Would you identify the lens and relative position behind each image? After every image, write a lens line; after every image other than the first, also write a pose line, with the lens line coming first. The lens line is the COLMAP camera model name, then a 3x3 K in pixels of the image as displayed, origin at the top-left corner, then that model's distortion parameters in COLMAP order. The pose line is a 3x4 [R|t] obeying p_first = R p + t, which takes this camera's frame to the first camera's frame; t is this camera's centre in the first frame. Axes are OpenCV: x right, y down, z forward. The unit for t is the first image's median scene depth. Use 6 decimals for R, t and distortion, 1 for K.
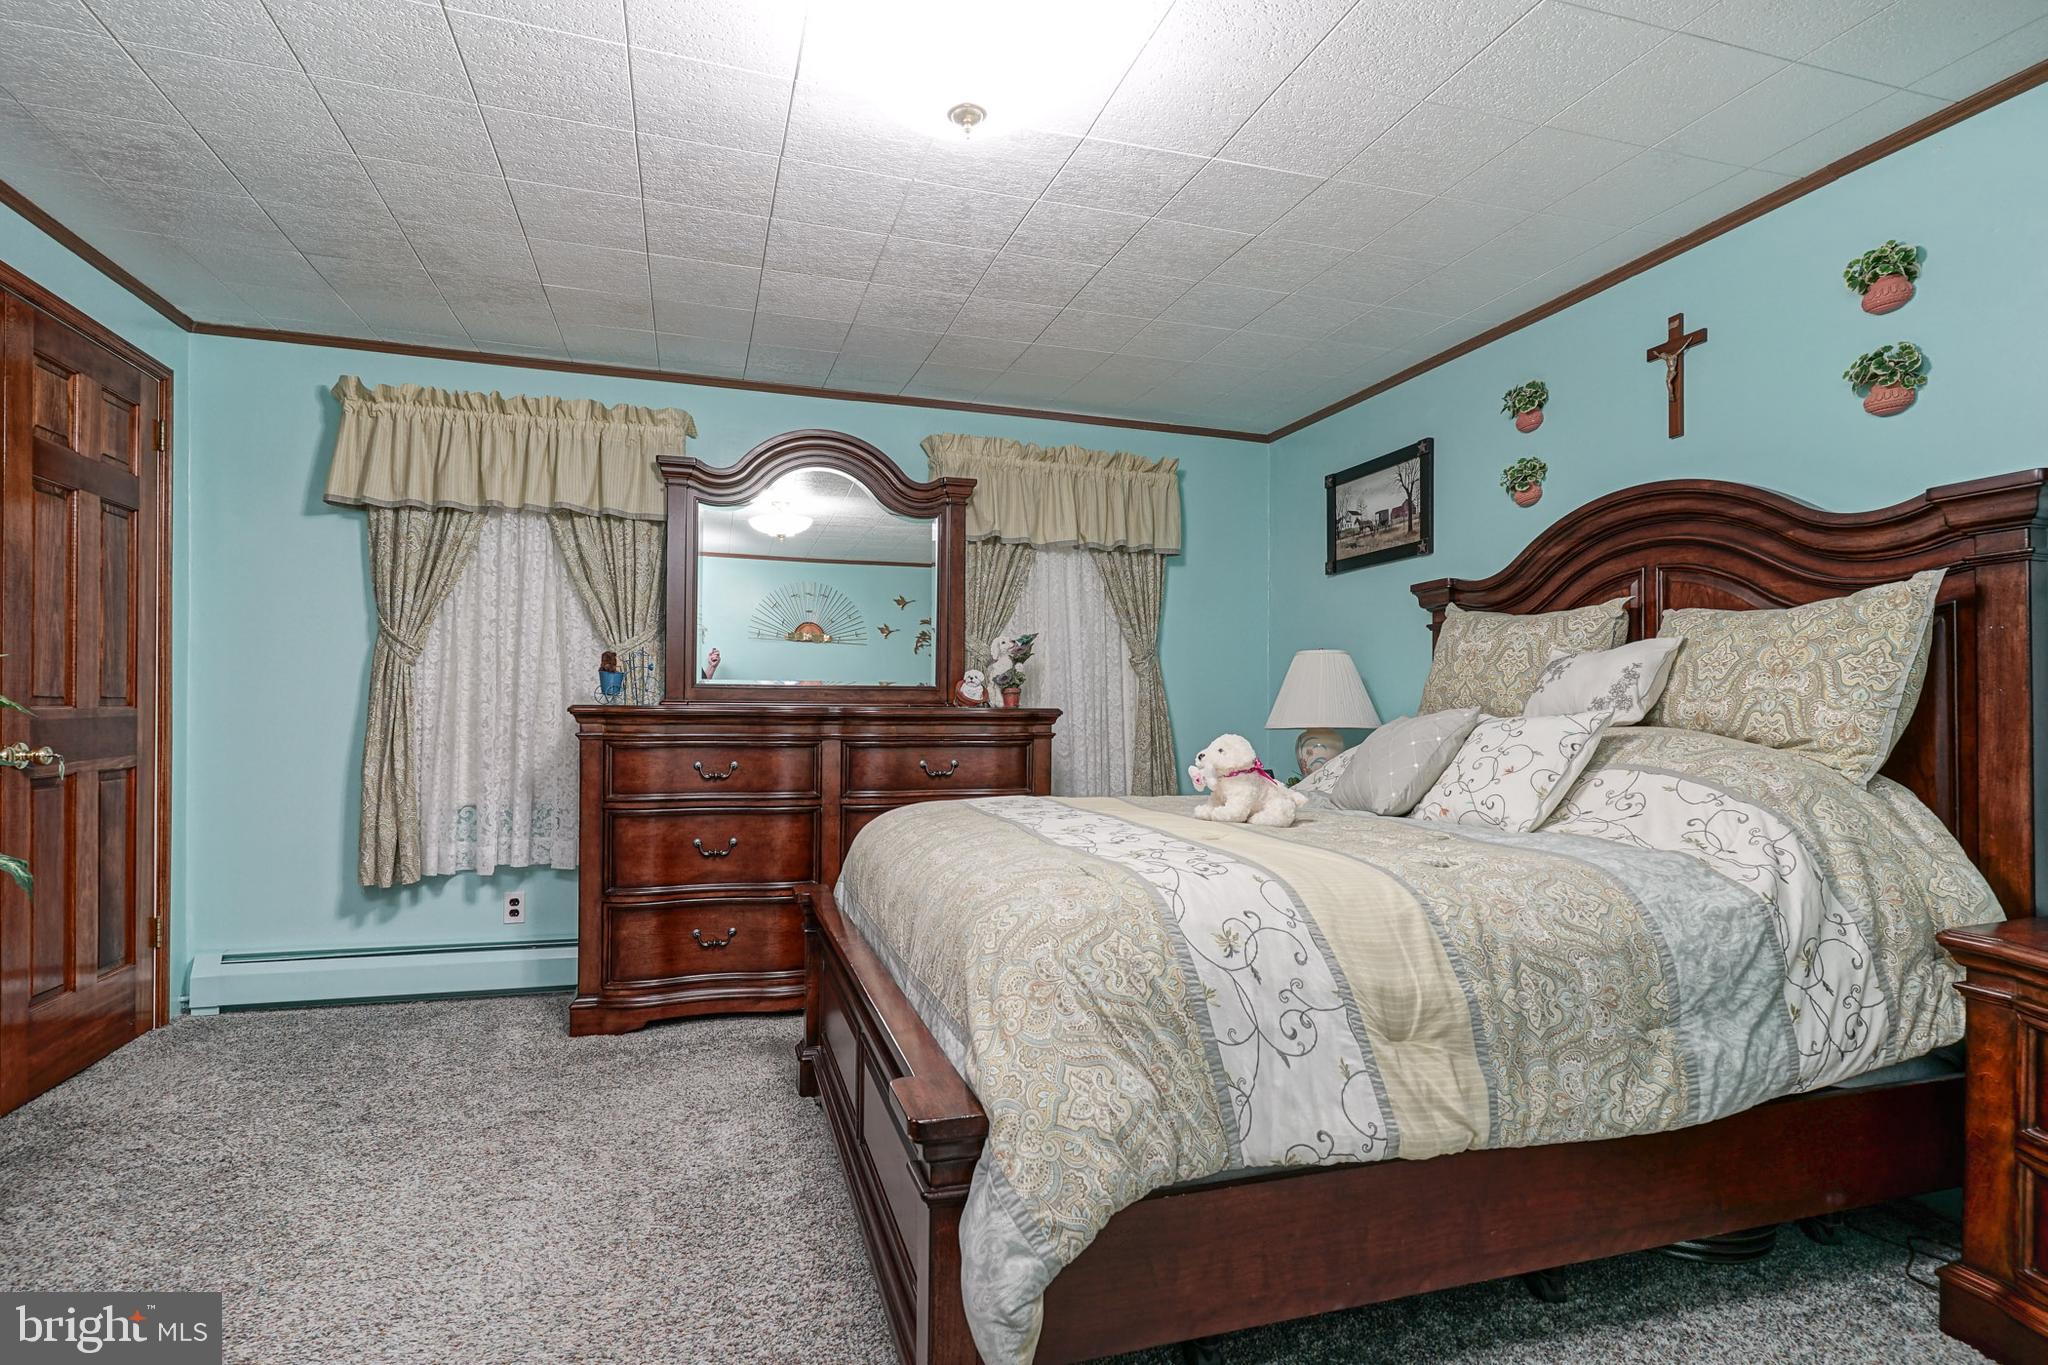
lens RADIAL K [[993.2, 0, 1026.3], [0, 993.2, 695.3], [0, 0, 1]] dist [-0.011194, 0.005558]
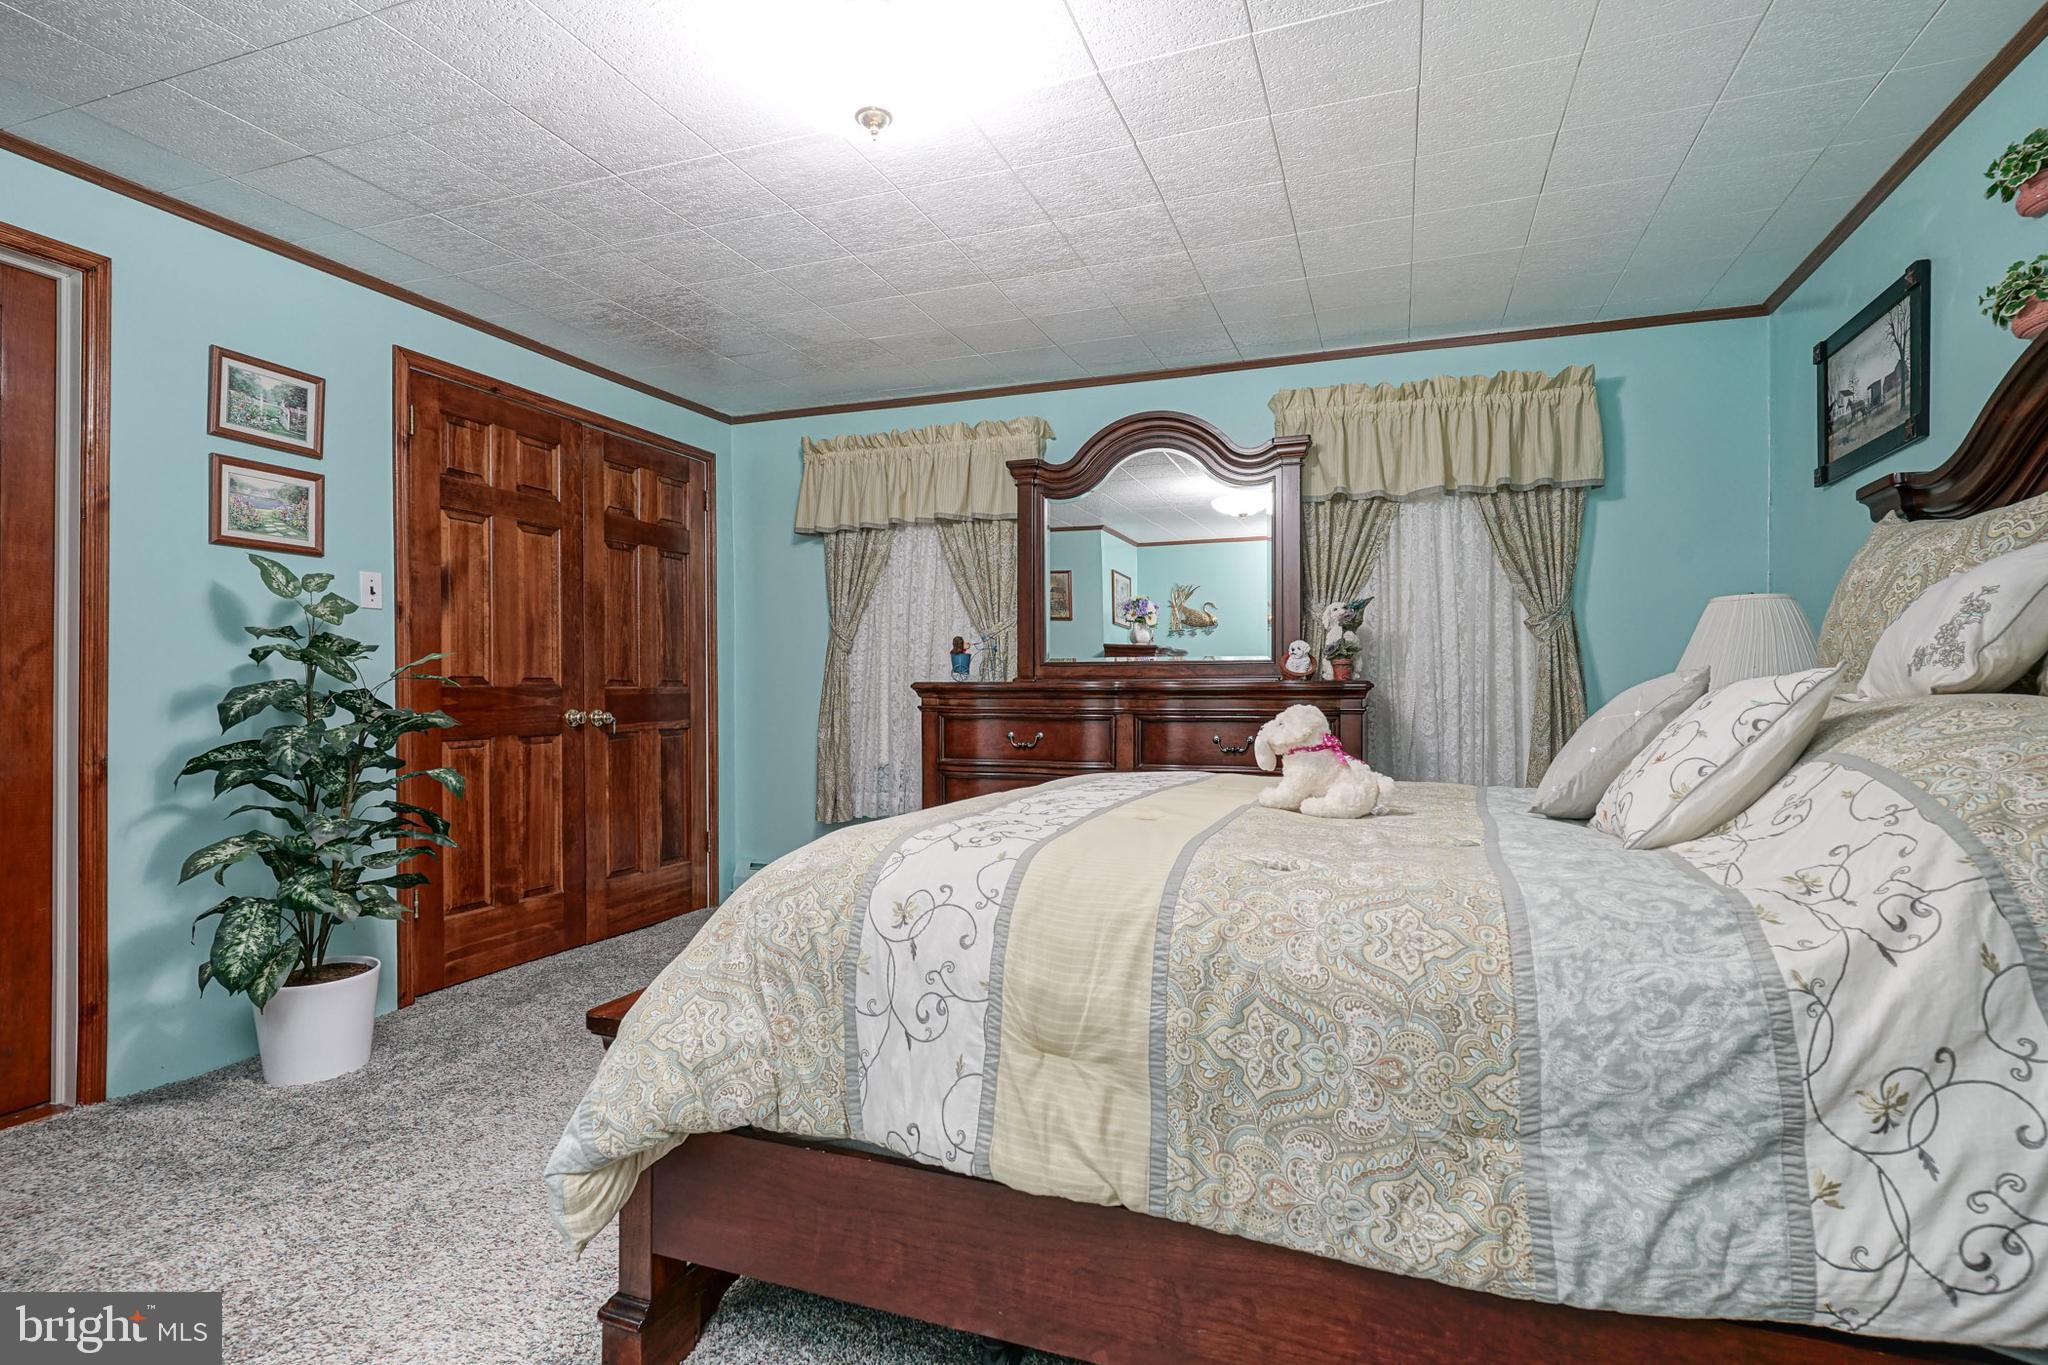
lens RADIAL K [[993.2, 0, 1041.5], [0, 993.2, 687.5], [0, 0, 1]] dist [-0.011194, 0.005558]
pose [[0.791555, -0.008858, -0.611033, 0.421167], [0.015357, 0.999867, 0.005400, 0.012576], [0.610904, -0.013658, 0.791586, 0.150948]]
